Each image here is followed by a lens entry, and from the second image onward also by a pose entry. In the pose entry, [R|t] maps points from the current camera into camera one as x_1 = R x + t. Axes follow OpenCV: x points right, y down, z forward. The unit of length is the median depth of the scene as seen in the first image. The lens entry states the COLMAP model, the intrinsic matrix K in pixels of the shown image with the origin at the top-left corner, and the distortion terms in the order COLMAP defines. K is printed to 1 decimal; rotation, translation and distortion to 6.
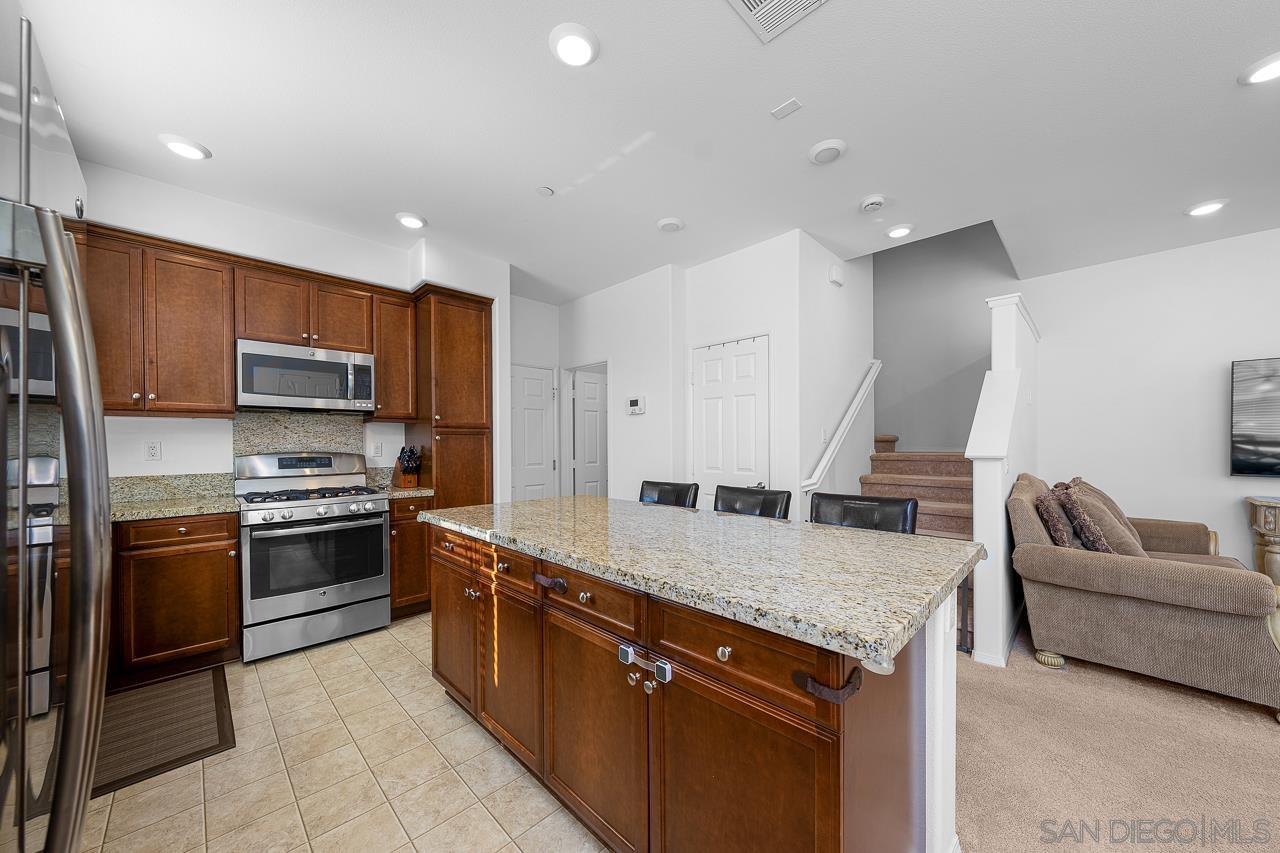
lens RADIAL K [[453.5, 0, 639.7], [0, 453.5, 446.1], [0, 0, 1]] dist [-0.000646, -0.000060]
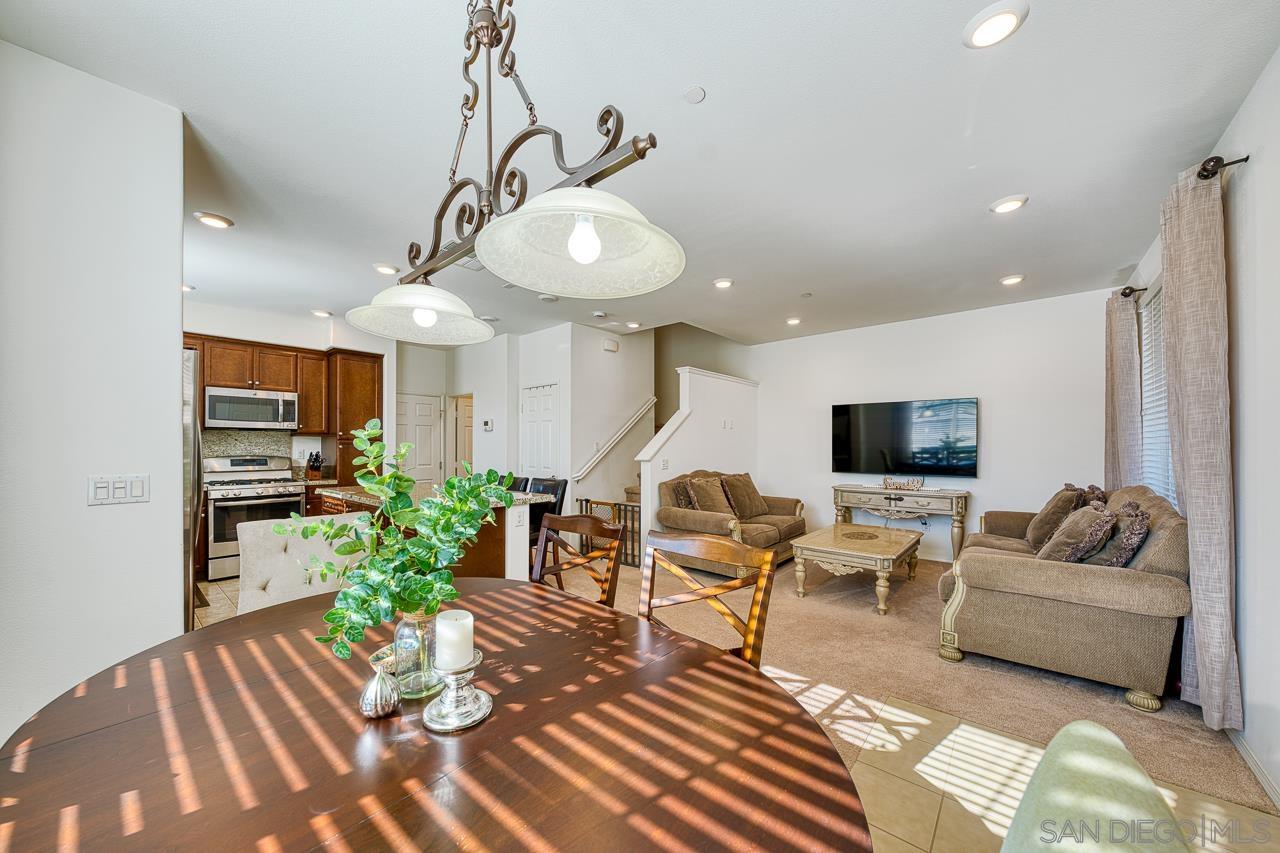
lens RADIAL K [[450.5, 0, 644.5], [0, 450.5, 444.9], [0, 0, 1]] dist [-0.002165, -0.000091]
pose [[0.996056, 0.006184, 0.088516, 0.485944], [-0.005143, 0.999915, -0.011980, -0.012268], [-0.088582, 0.011477, 0.996003, -0.670262]]
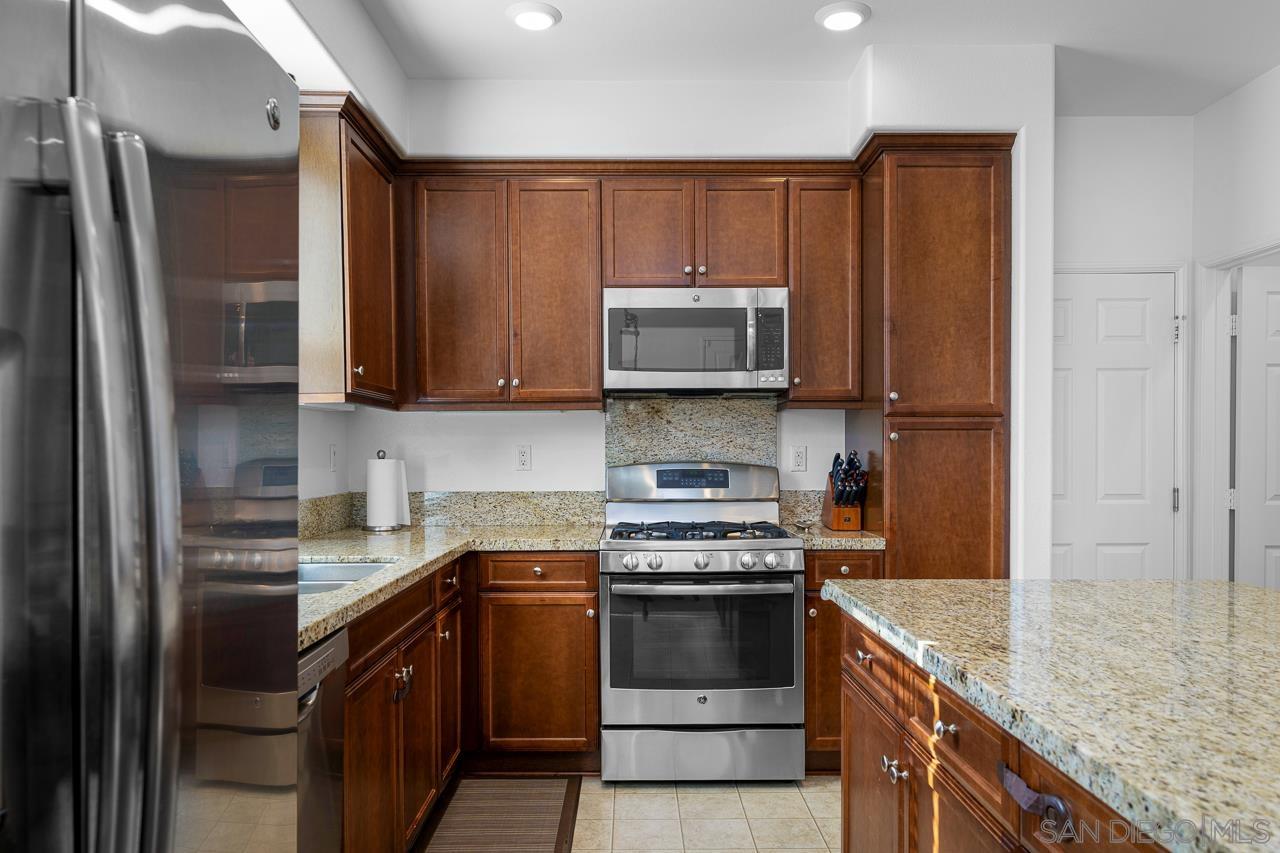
lens RADIAL K [[880.0, 0, 641.2], [0, 880.0, 466.6], [0, 0, 1]] dist [0.002603, 0.003888]
pose [[0.715307, 0.015309, -0.698642, 0.042114], [-0.005182, 0.999849, 0.016604, 0.000649], [0.698791, -0.008256, 0.715278, 0.108197]]
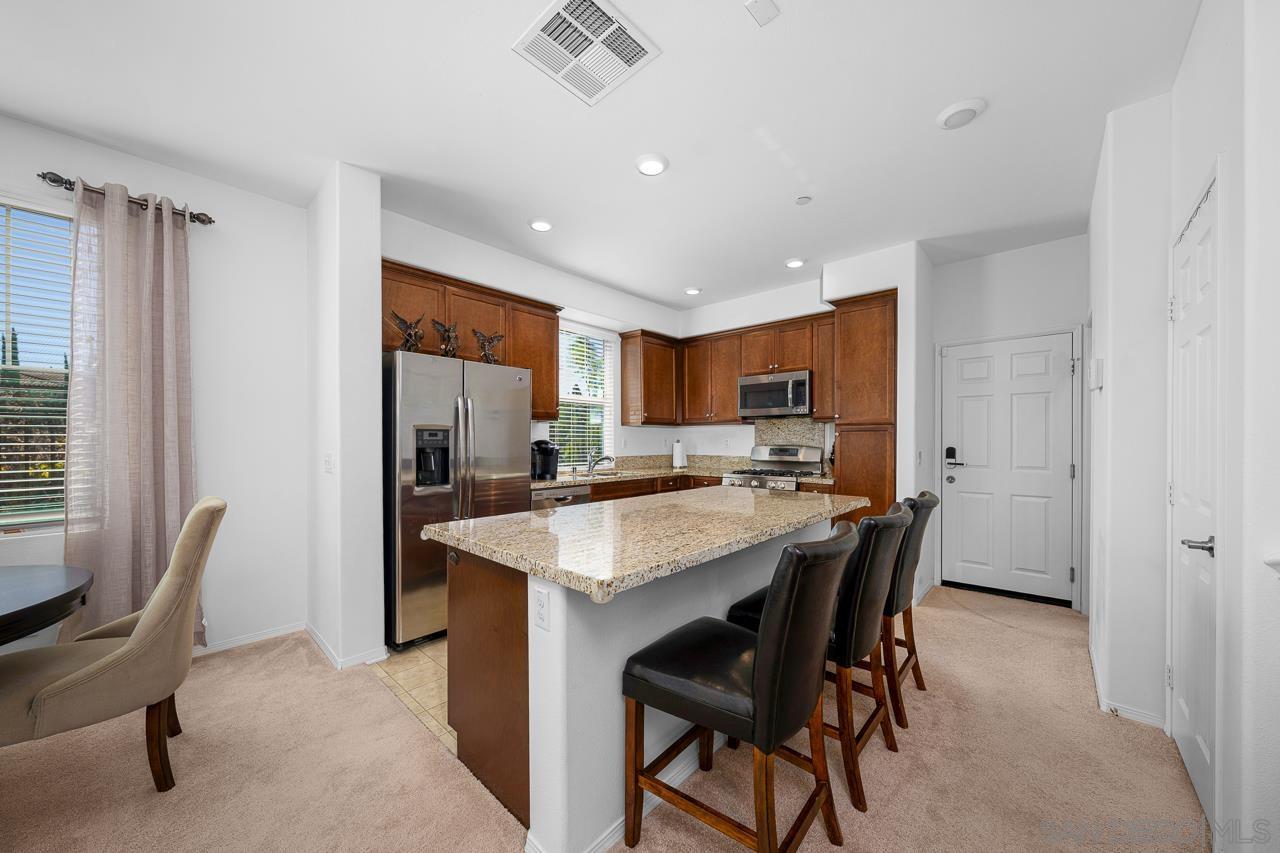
lens RADIAL K [[458.0, 0, 637.6], [0, 458.0, 442.0], [0, 0, 1]] dist [-0.000123, -0.000001]
pose [[0.042287, 0.011801, -0.999036, 0.725743], [-0.003387, 0.999926, 0.011668, -0.012222], [0.999100, 0.002891, 0.042323, 0.486527]]
